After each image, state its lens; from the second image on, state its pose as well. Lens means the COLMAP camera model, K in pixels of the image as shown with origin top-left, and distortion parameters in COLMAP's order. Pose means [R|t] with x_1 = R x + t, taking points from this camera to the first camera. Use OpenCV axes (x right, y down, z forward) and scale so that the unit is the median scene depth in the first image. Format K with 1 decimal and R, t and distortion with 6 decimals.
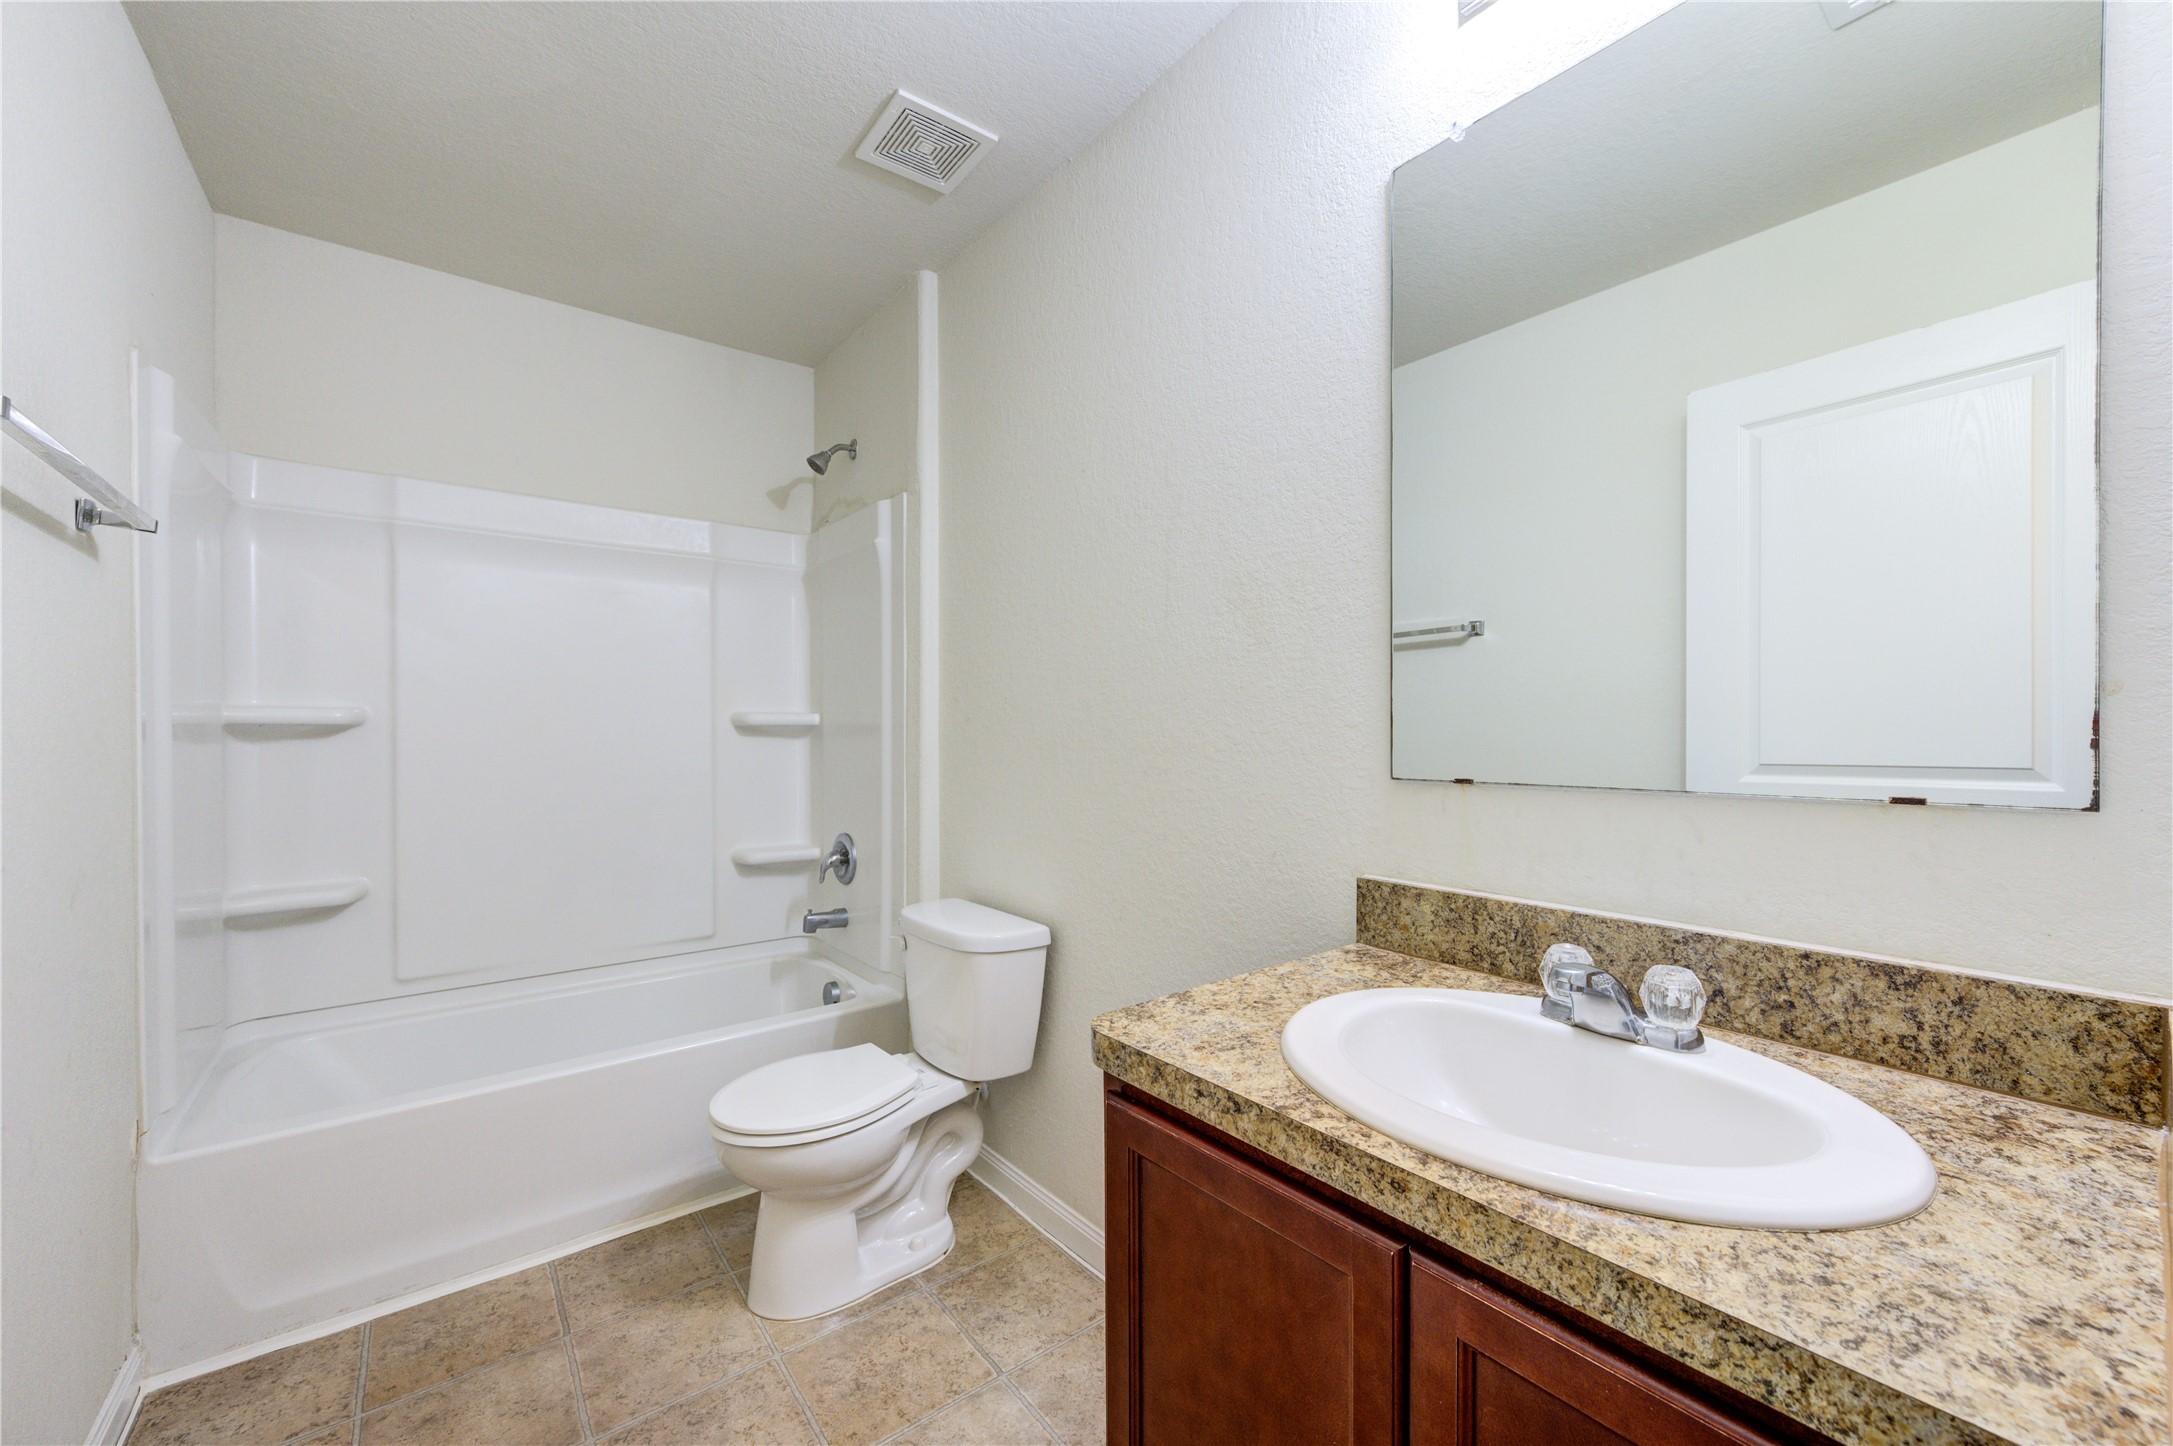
lens RADIAL K [[868.5, 0, 1114.8], [0, 868.5, 731.3], [0, 0, 1]] dist [0.001978, -0.000273]
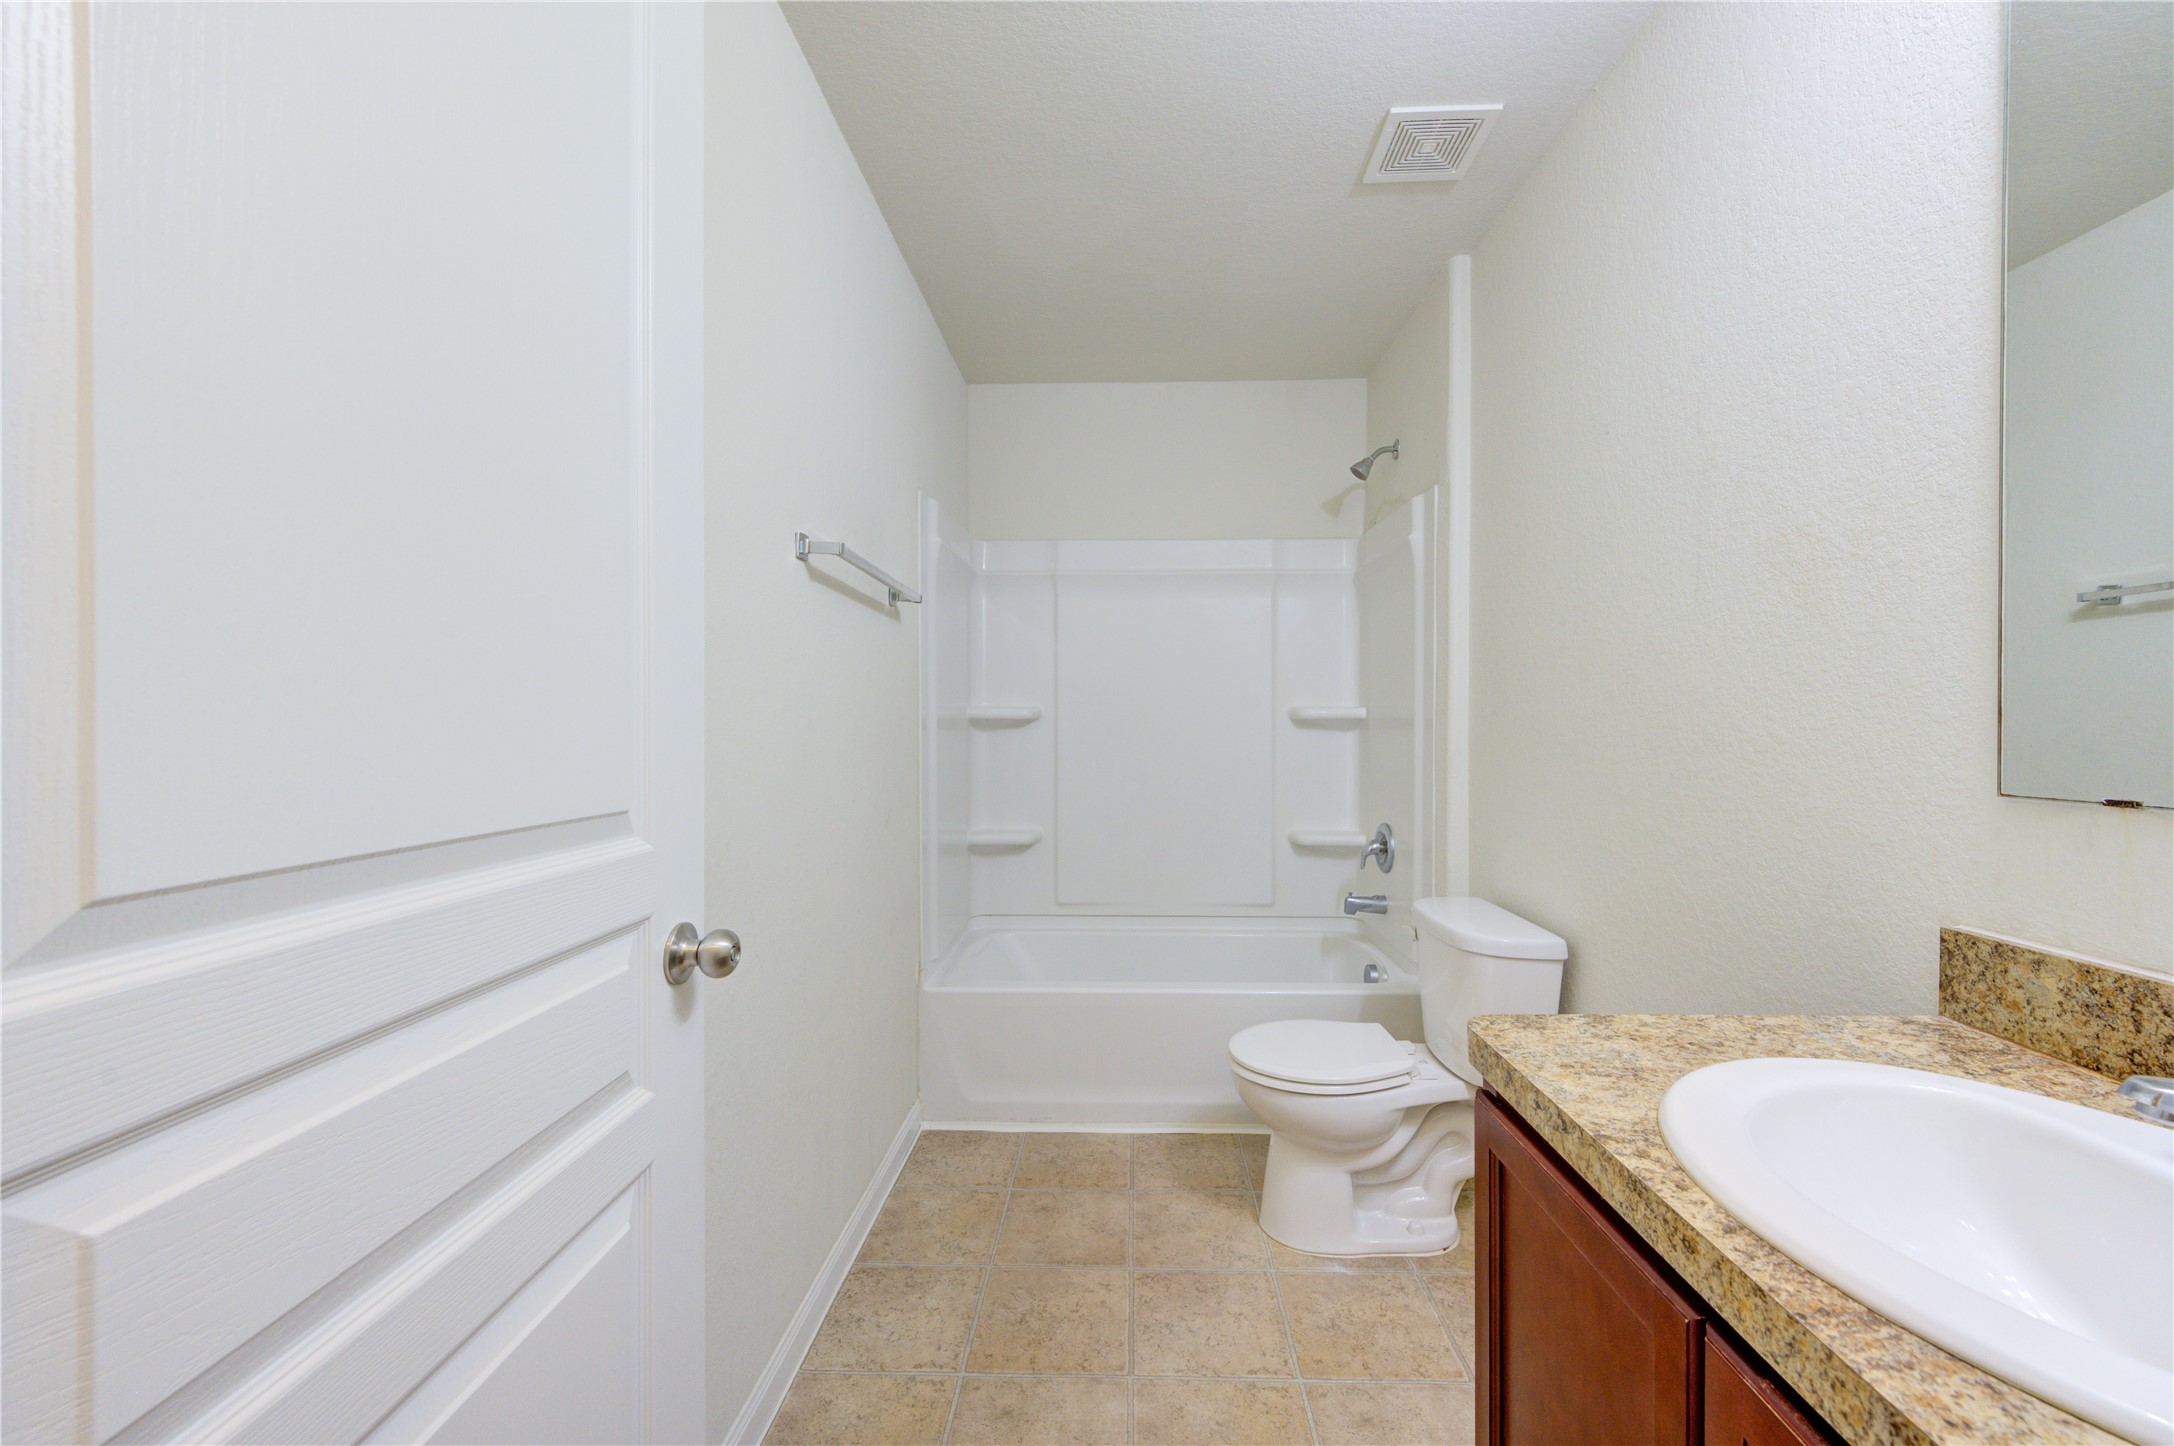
lens RADIAL K [[874.4, 0, 1087.0], [0, 874.4, 723.0], [0, 0, 1]] dist [0.000355, 0.000019]
pose [[0.753924, 0.002074, -0.656959, 0.171310], [-0.002140, 0.999997, 0.000701, -0.002972], [0.656958, 0.000877, 0.753926, -0.028358]]
